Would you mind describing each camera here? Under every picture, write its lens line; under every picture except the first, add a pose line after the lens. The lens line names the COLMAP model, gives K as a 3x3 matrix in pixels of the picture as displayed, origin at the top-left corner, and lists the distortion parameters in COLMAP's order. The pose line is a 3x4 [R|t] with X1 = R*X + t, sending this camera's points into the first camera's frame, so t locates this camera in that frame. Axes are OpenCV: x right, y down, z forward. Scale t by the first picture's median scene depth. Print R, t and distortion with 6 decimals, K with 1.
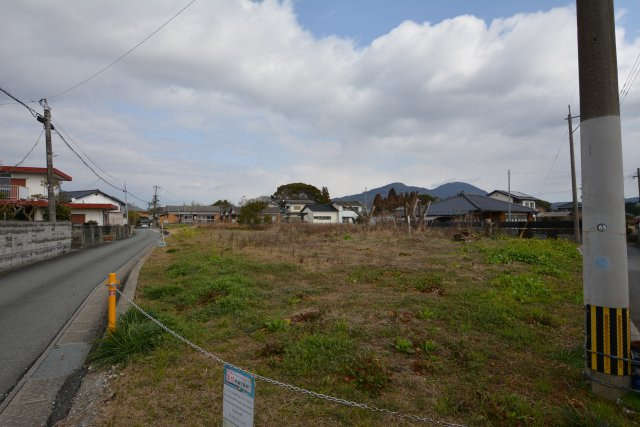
lens RADIAL K [[345.6, 0, 320.0], [0, 345.6, 213.5], [0, 0, 1]] dist [-0.002202, 0.001501]
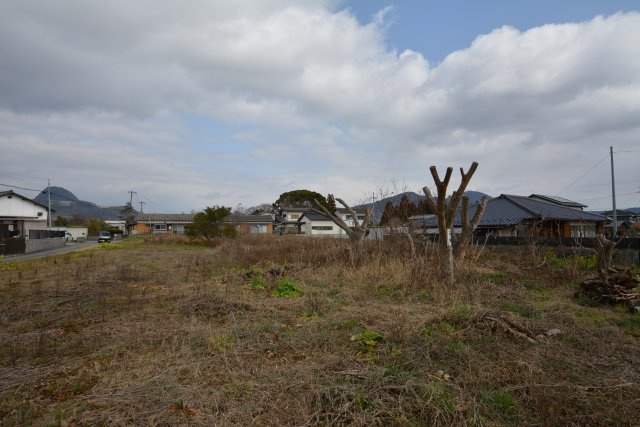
lens RADIAL K [[341.0, 0, 319.1], [0, 341.0, 275.9], [0, 0, 1]] dist [0.000225, -0.000316]
pose [[0.999414, 0.006777, -0.033565, 0.032375], [-0.001575, 0.988282, 0.152631, 0.000352], [0.034206, -0.152489, 0.987713, 0.164797]]
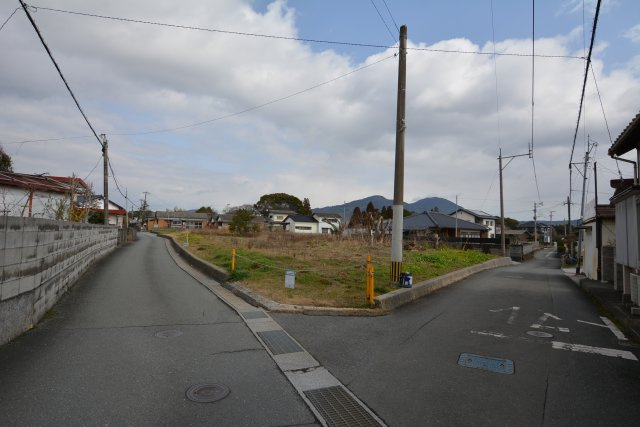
lens RADIAL K [[345.6, 0, 320.0], [0, 345.6, 213.5], [0, 0, 1]] dist [-0.002202, 0.001501]
pose [[0.997670, 0.038854, 0.056074, -0.004064], [-0.037234, 0.998867, -0.029651, -0.002621], [-0.057162, 0.027494, 0.997986, -0.083680]]
